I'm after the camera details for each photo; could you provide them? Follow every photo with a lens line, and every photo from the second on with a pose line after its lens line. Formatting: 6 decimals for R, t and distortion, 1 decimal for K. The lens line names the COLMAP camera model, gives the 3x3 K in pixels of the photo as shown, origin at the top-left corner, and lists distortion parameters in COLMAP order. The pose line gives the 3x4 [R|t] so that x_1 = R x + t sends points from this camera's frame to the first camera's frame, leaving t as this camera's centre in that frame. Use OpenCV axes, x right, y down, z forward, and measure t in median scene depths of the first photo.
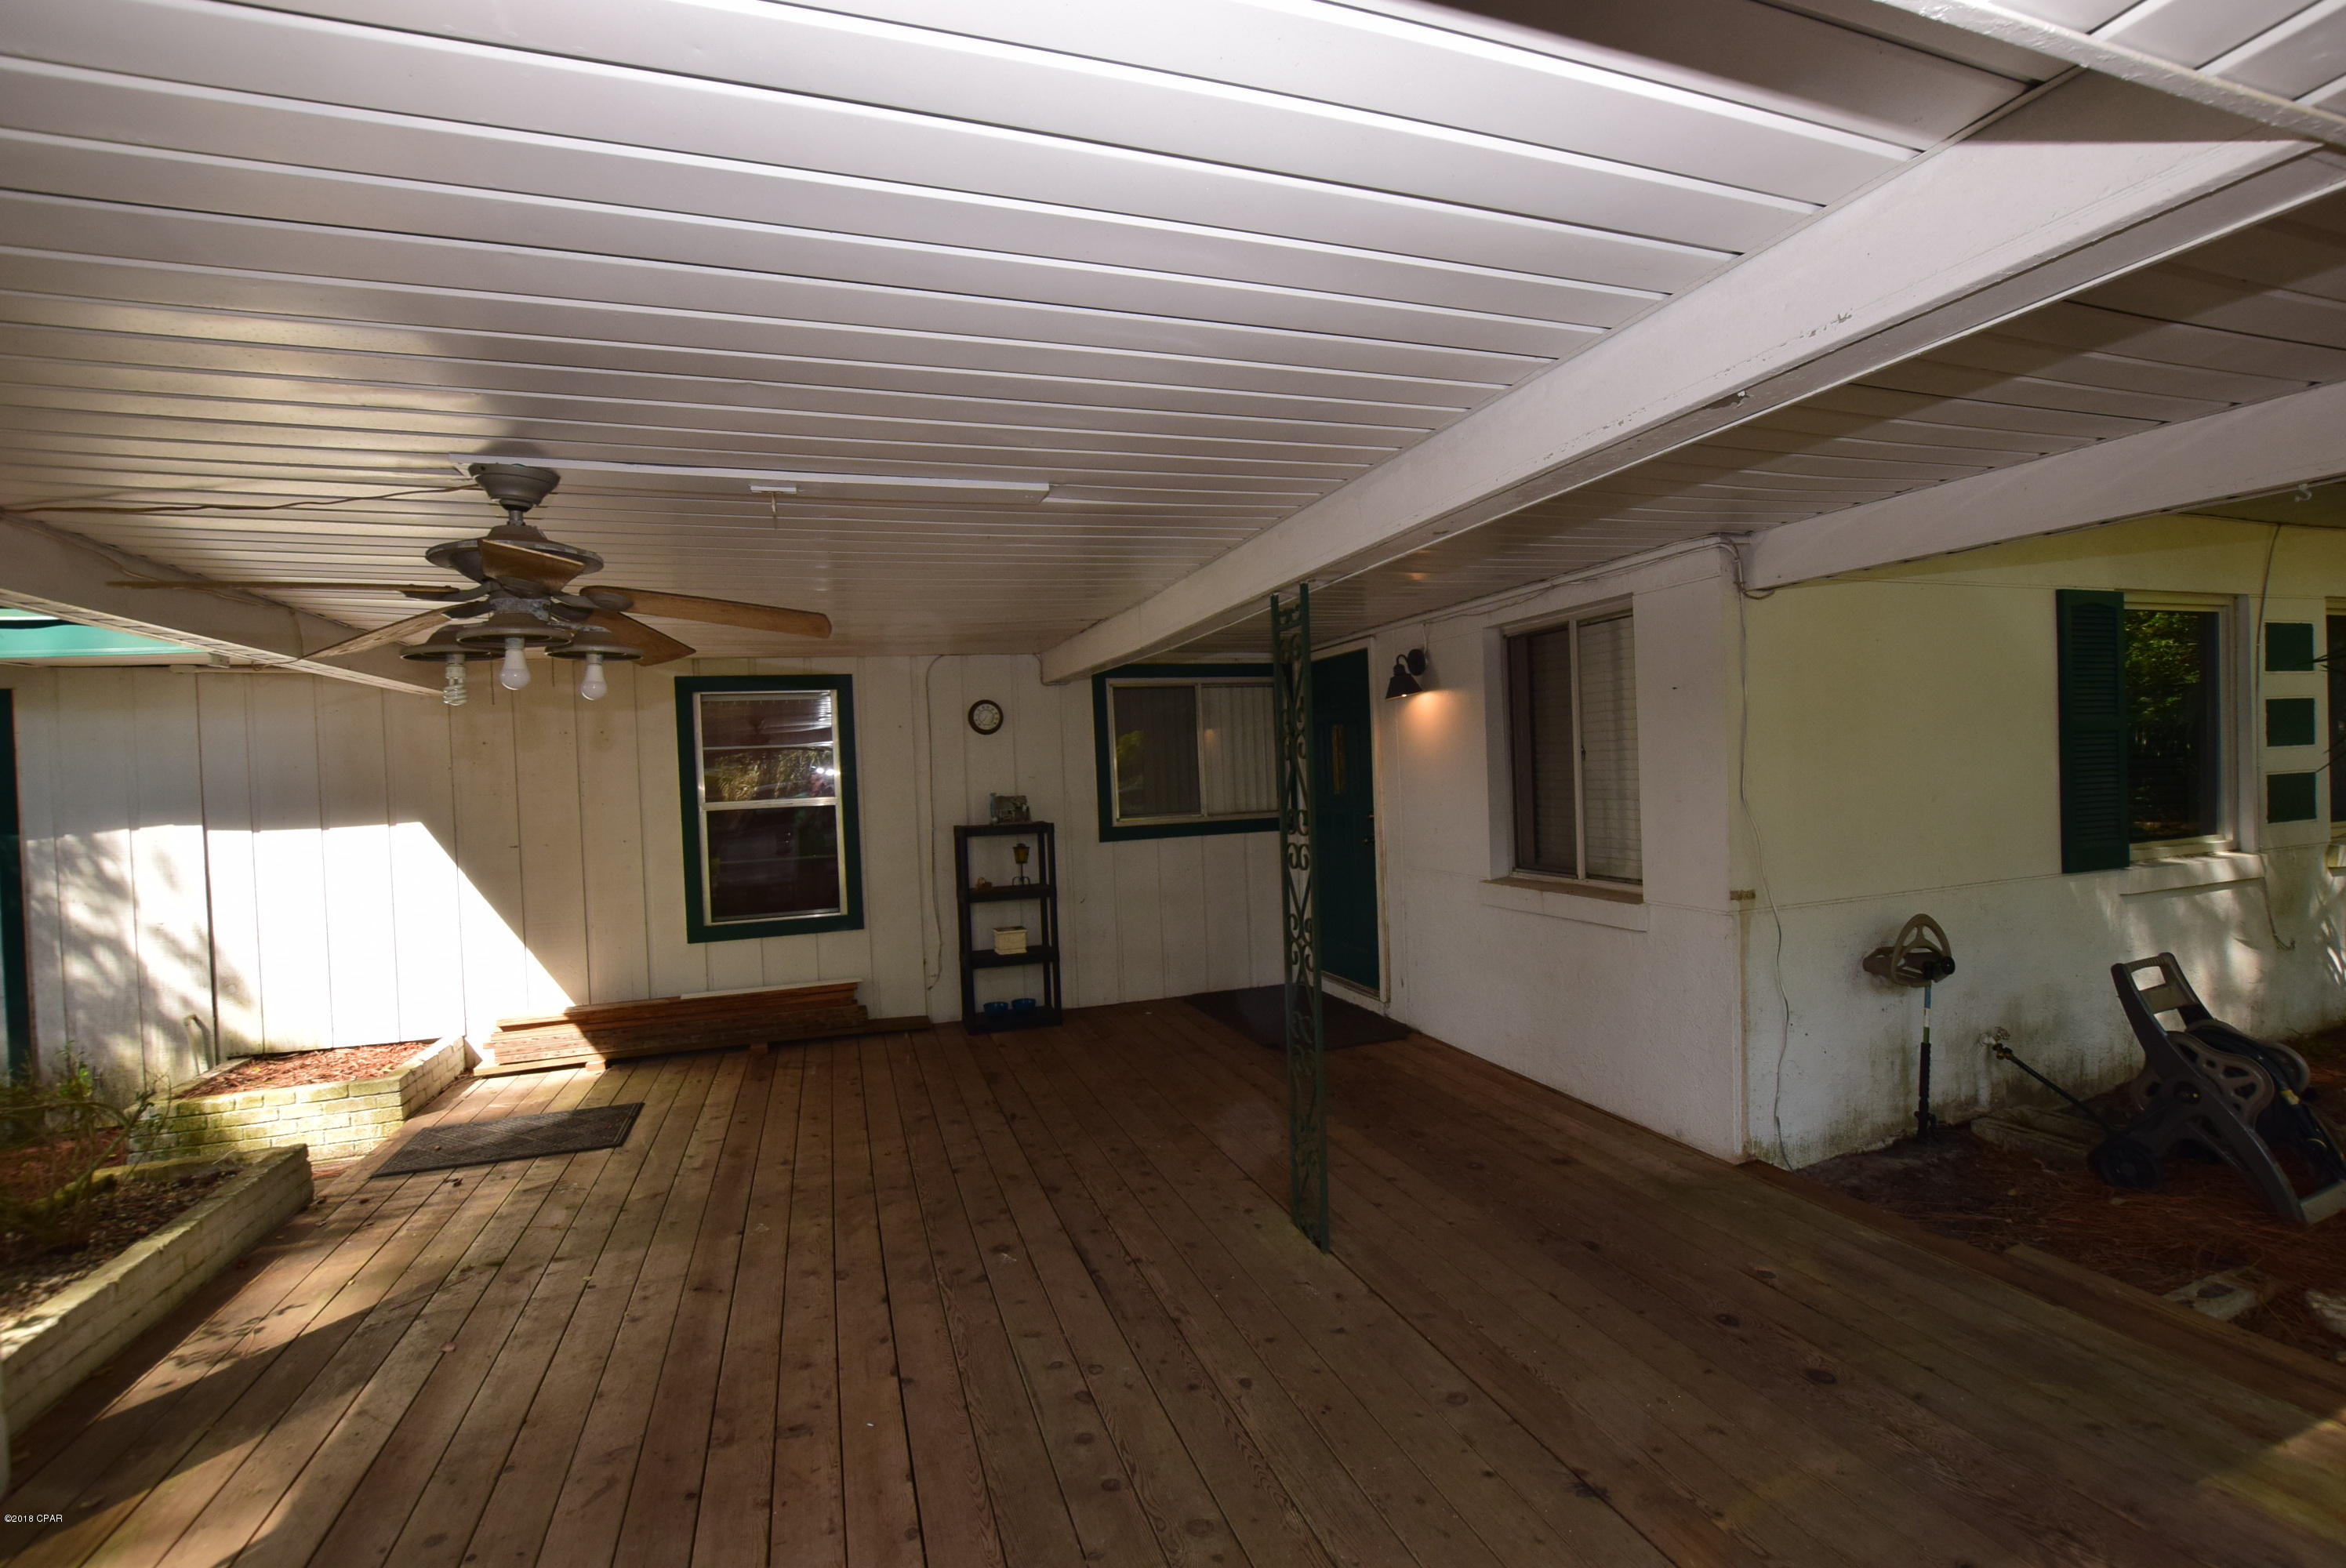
lens RADIAL K [[1042.0, 0, 1184.4], [0, 1042.0, 782.1], [0, 0, 1]] dist [-0.032723, 0.005087]
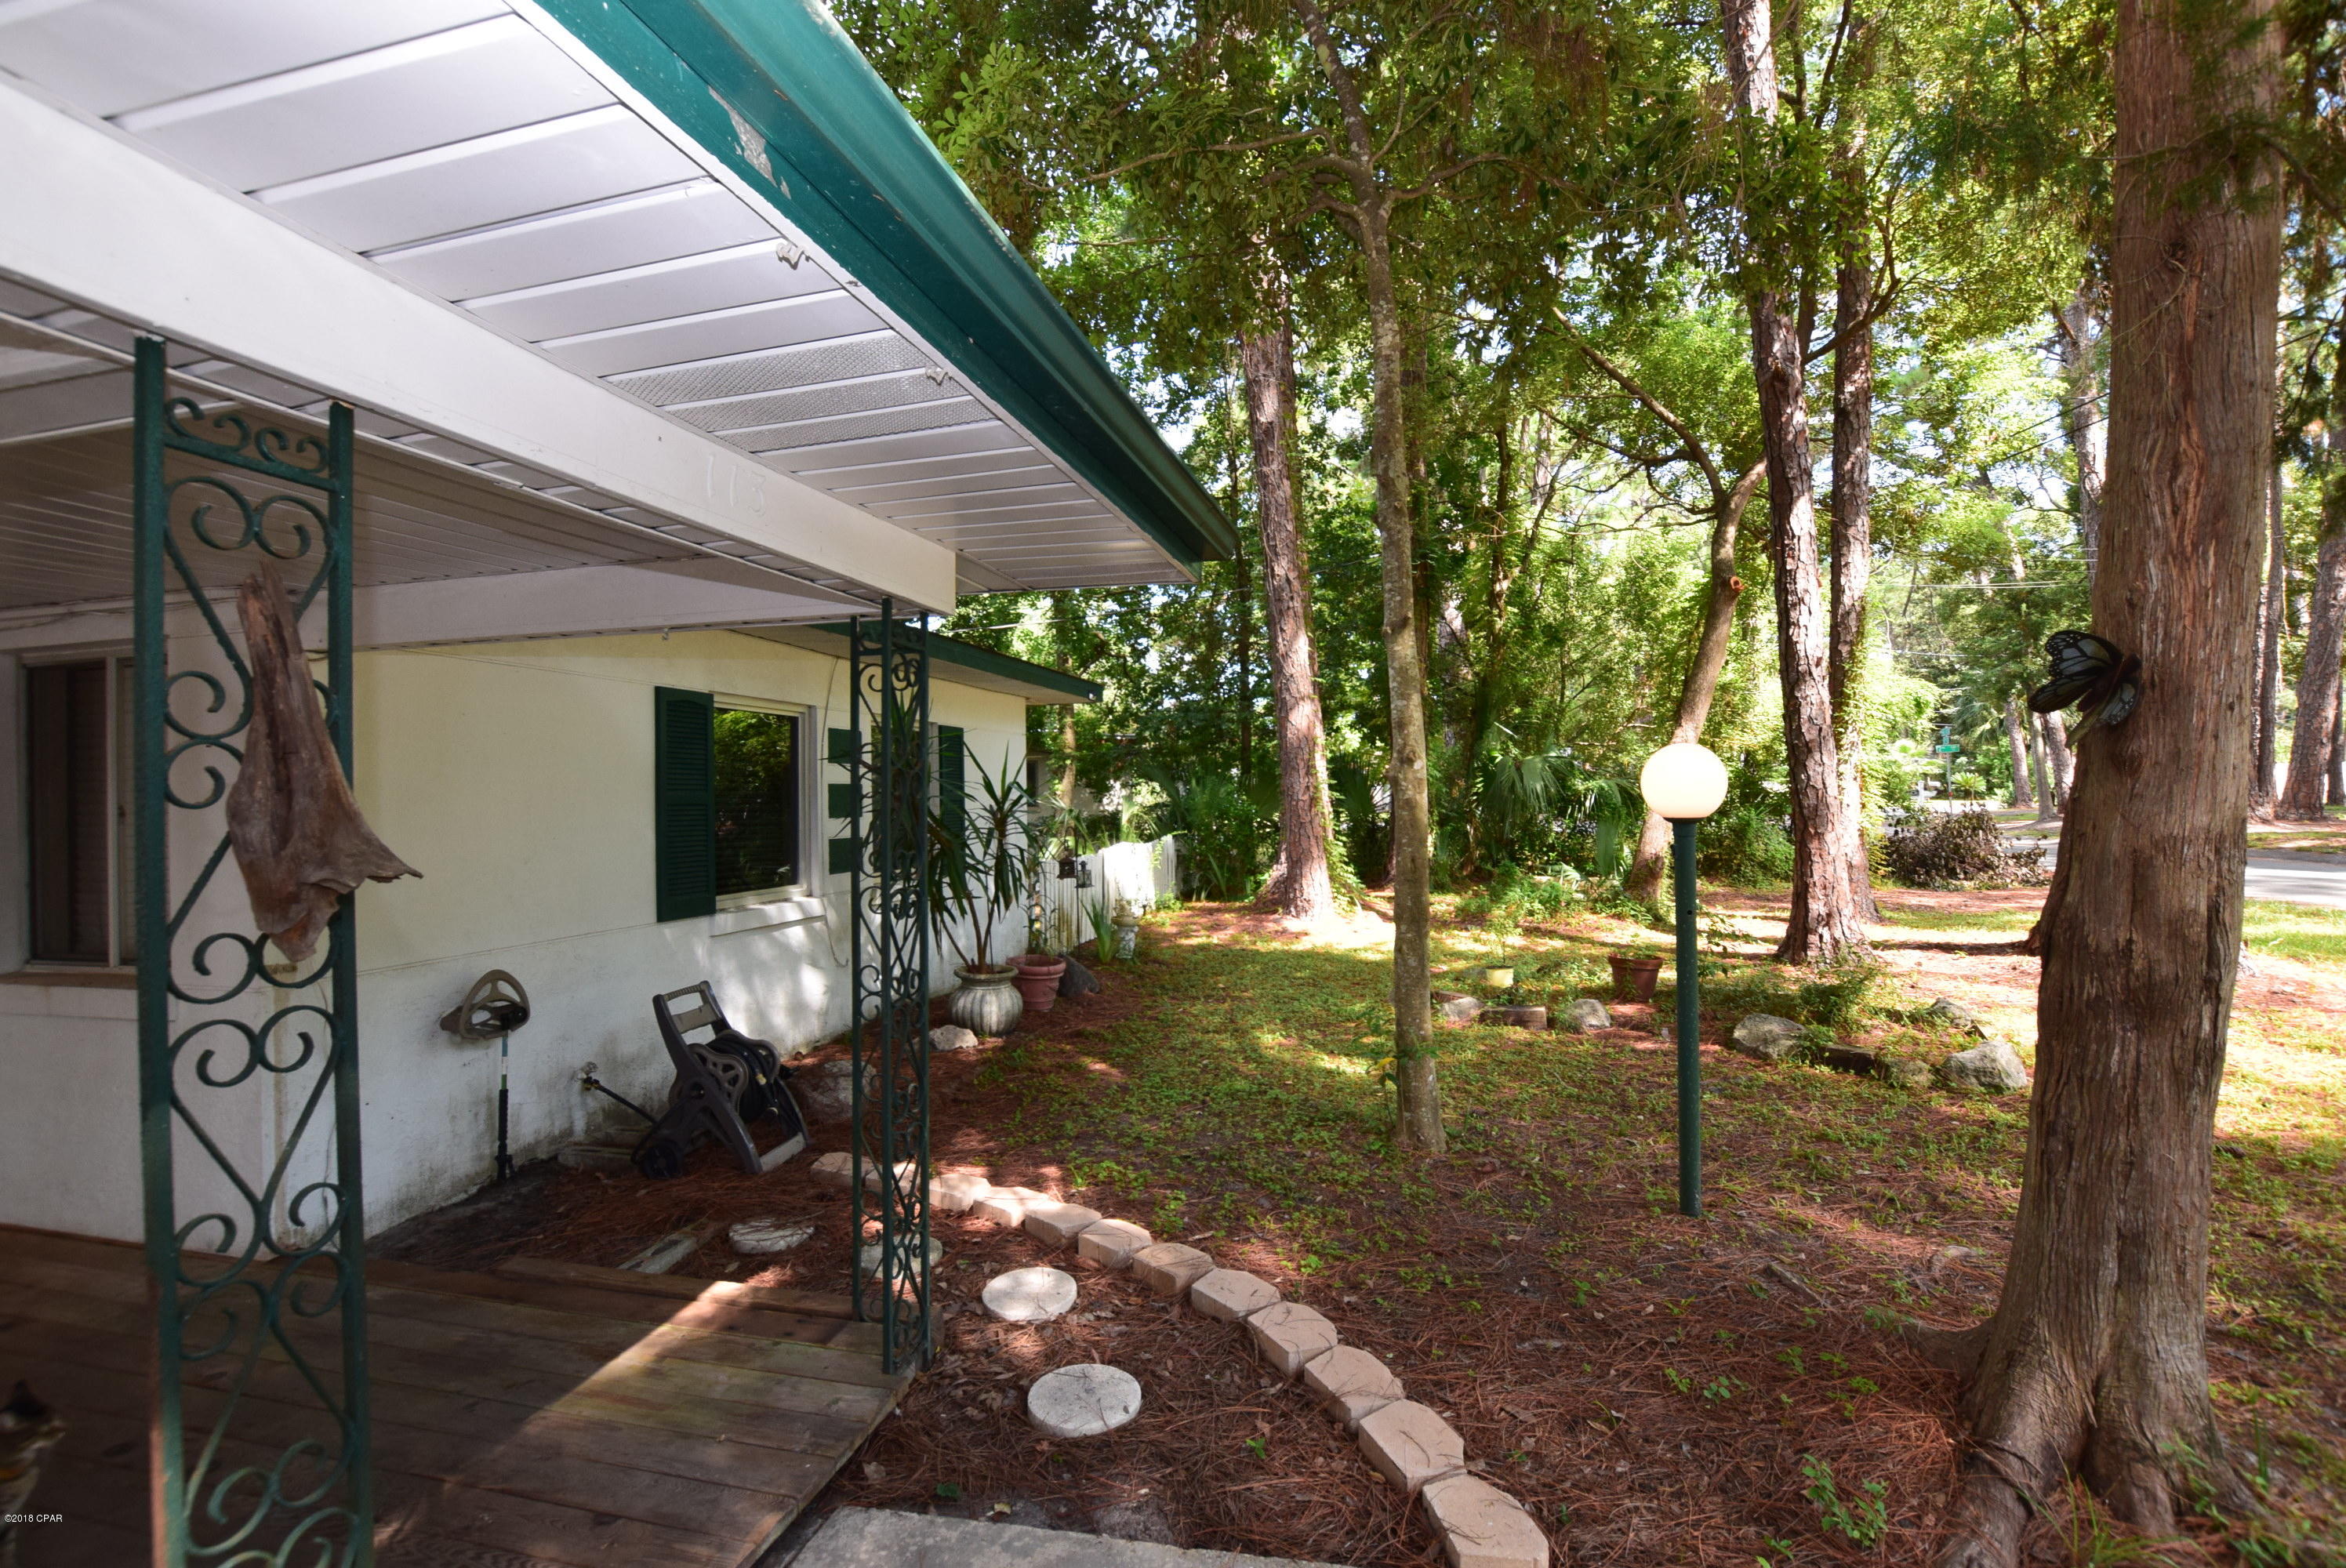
lens RADIAL K [[1042.0, 0, 1180.2], [0, 1042.0, 793.0], [0, 0, 1]] dist [-0.032723, 0.005087]
pose [[0.545298, 0.034407, 0.837536, 0.194106], [0.008335, 0.998885, -0.046462, -0.001342], [-0.838201, 0.032317, 0.544403, -0.194124]]
